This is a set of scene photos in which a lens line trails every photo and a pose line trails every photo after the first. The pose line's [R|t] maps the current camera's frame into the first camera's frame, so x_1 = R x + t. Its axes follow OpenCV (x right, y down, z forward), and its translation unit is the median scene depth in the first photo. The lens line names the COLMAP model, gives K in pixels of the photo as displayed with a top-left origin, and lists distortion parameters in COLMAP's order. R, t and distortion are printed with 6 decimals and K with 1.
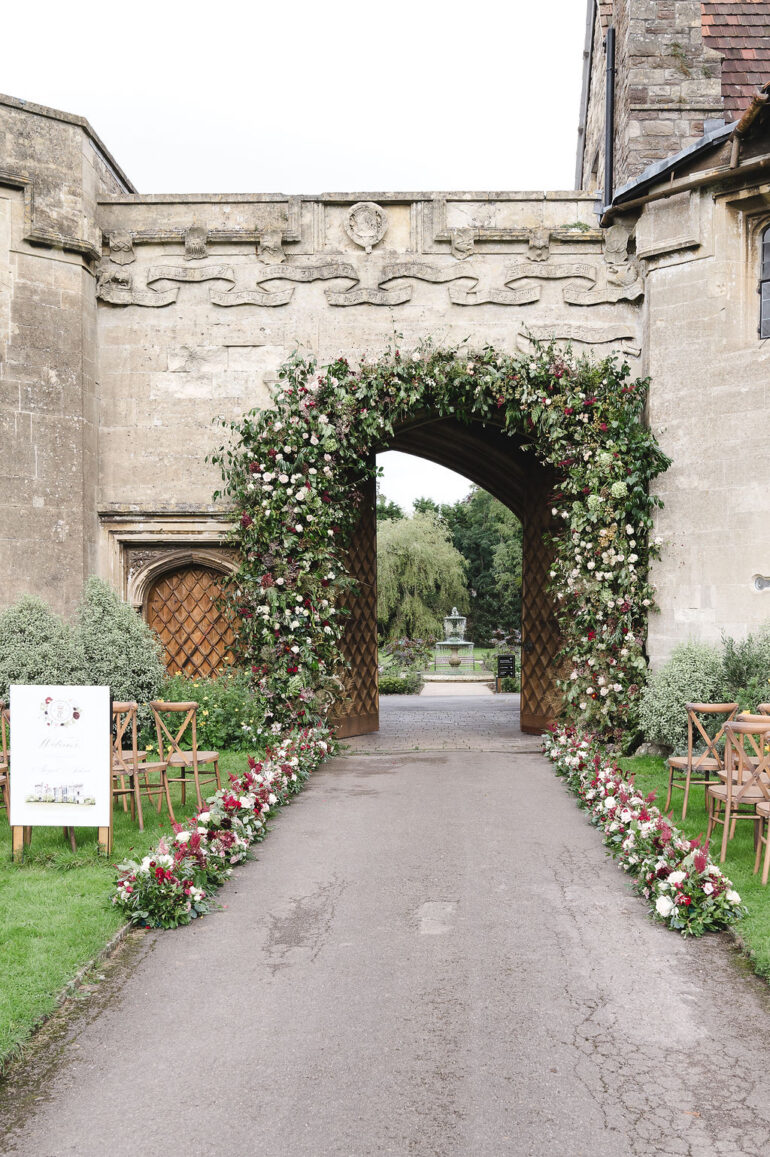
lens RADIAL K [[1268.6, 0, 445.9], [0, 1268.6, 645.0], [0, 0, 1]] dist [-0.018491, 0.000000]
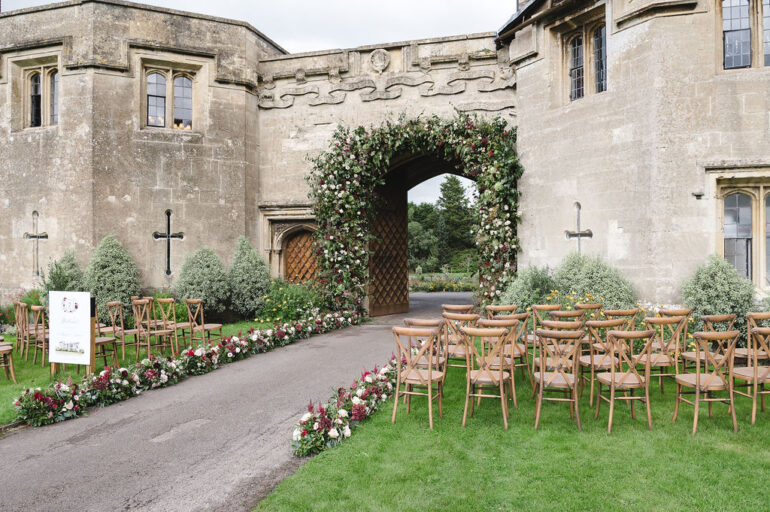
lens RADIAL K [[577.3, 0, 403.5], [0, 577.3, 249.2], [0, 0, 1]] dist [-0.020584, -0.004835]
pose [[0.965933, -0.007064, -0.258695, 0.217288], [-0.000839, 0.999537, -0.030428, -0.003578], [0.258790, 0.029608, 0.965480, 0.139385]]
